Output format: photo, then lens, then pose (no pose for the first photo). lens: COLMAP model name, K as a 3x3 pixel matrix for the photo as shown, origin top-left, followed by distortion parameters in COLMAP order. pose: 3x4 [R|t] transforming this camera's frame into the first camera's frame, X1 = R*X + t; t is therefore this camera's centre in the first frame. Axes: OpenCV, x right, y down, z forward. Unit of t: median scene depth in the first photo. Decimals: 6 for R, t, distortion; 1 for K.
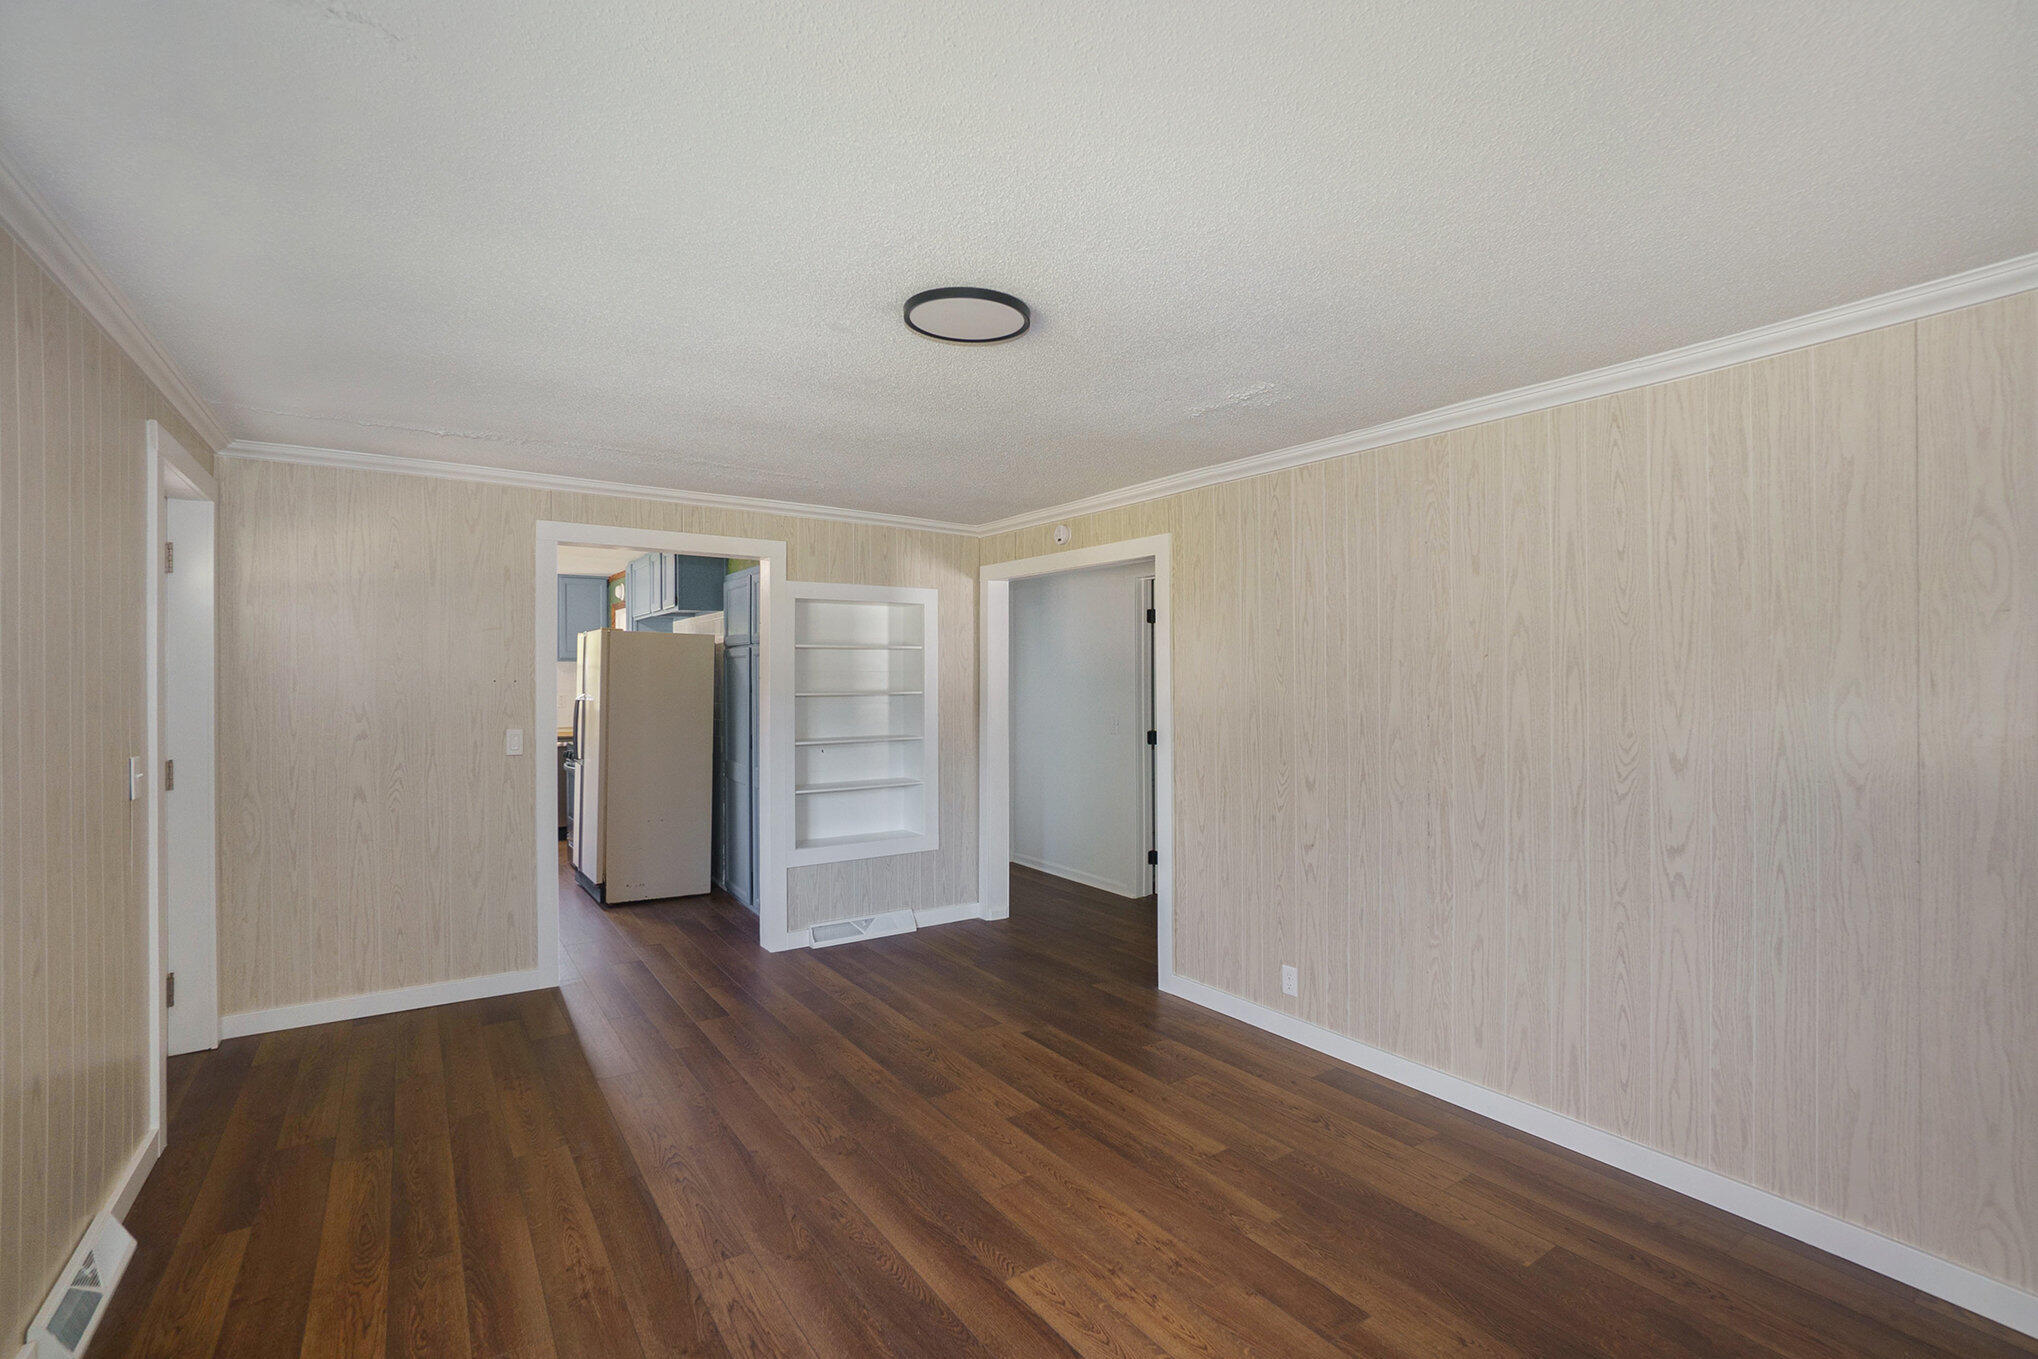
lens RADIAL K [[870.0, 0, 1016.0], [0, 870.0, 671.6], [0, 0, 1]] dist [-0.059381, 0.023301]
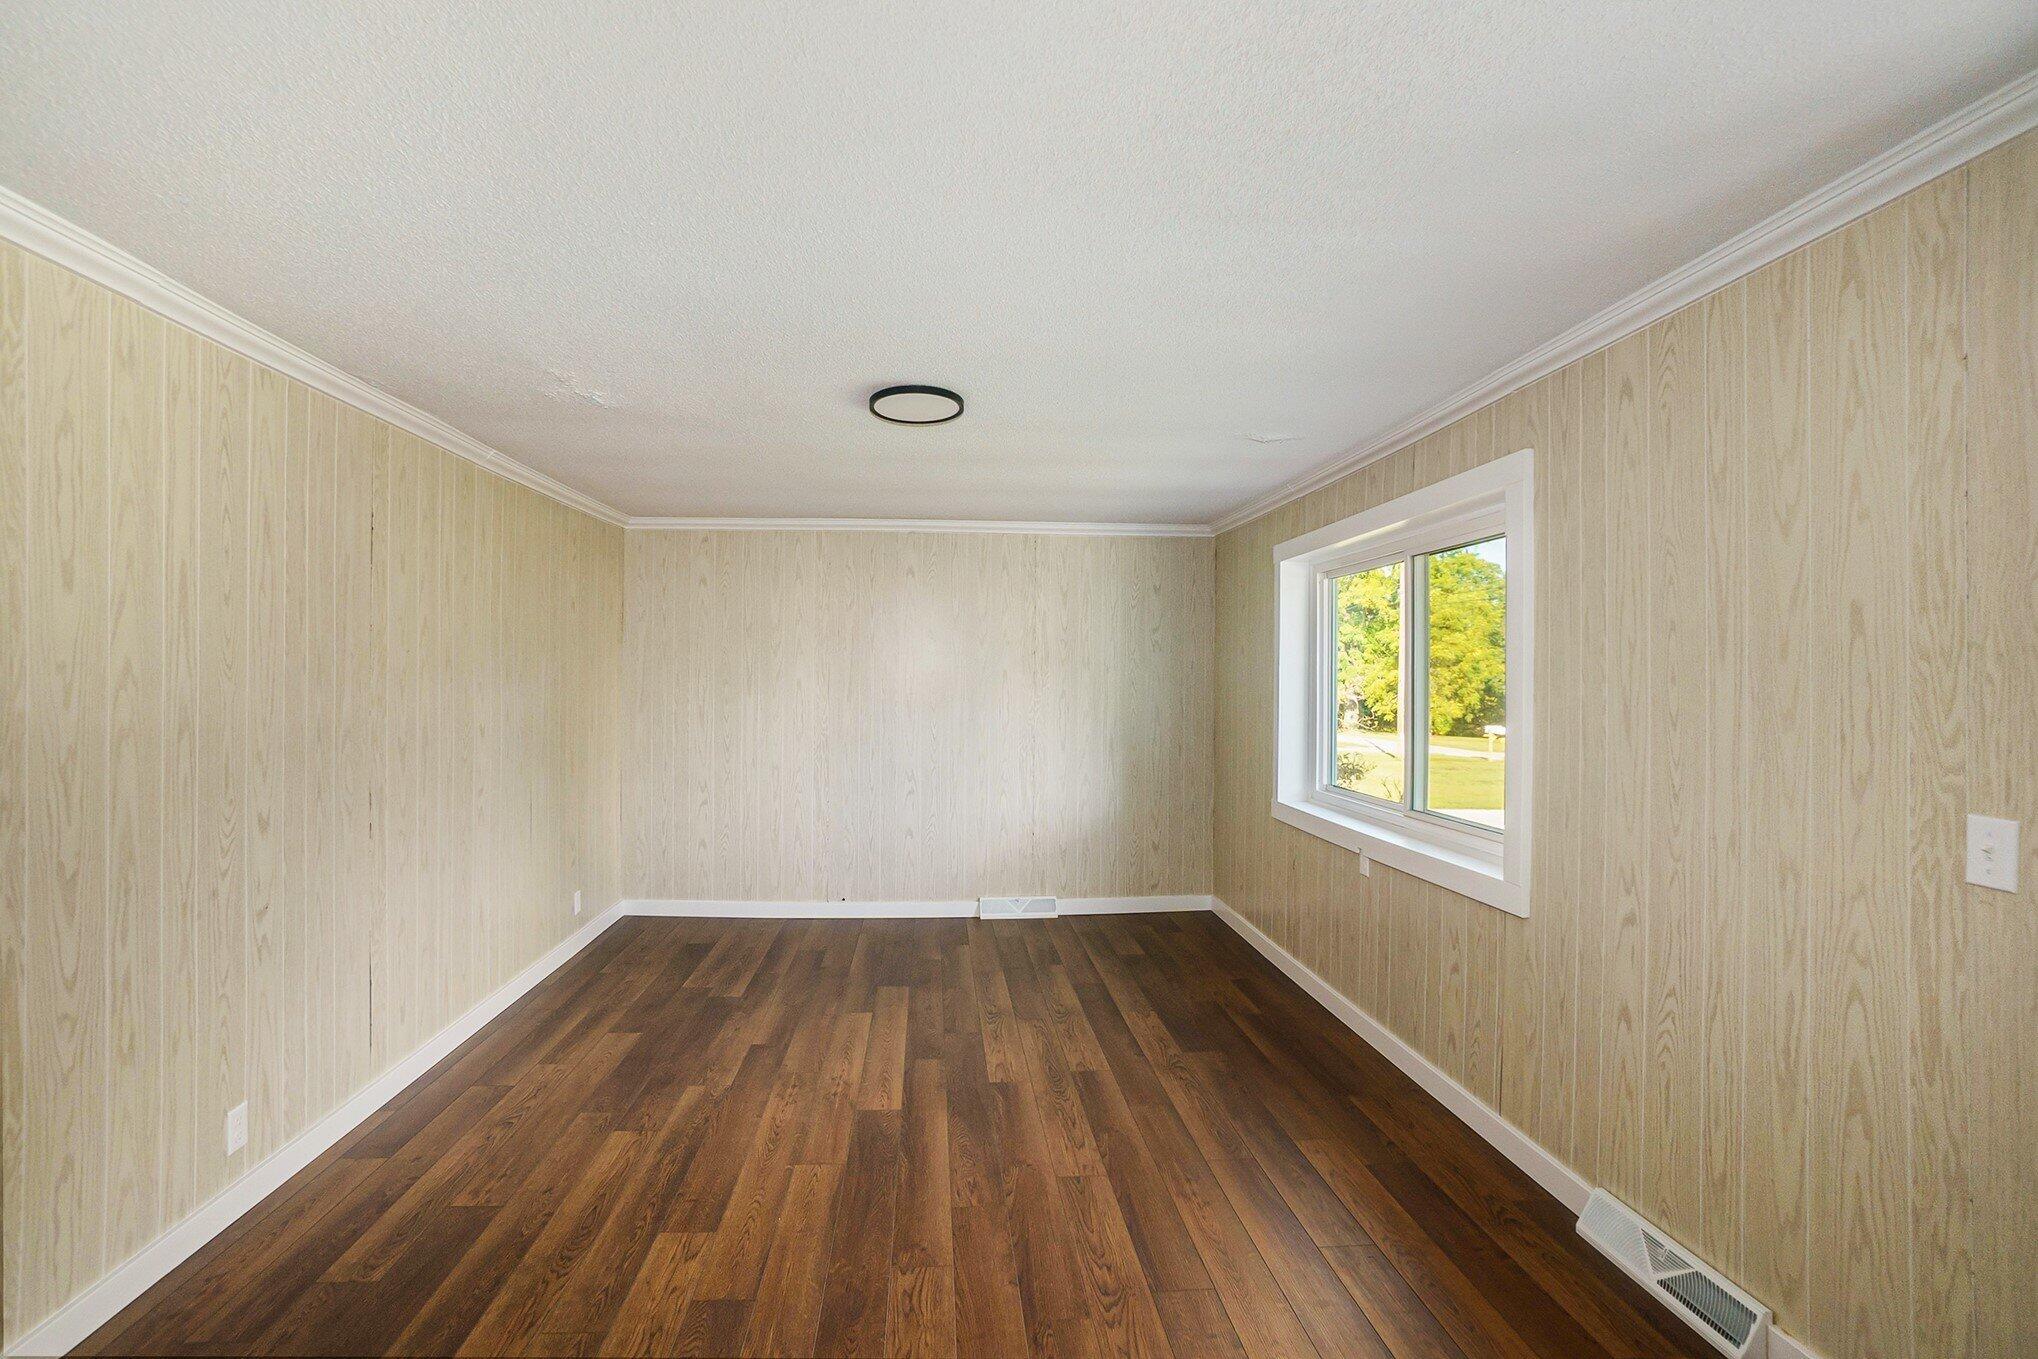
lens RADIAL K [[870.0, 0, 1016.0], [0, 870.0, 671.6], [0, 0, 1]] dist [-0.059381, 0.023301]
pose [[-0.858036, -0.000739, 0.513589, -0.718209], [-0.010041, 0.999832, -0.015337, 0.015017], [-0.513491, -0.018316, -0.857899, 1.697783]]
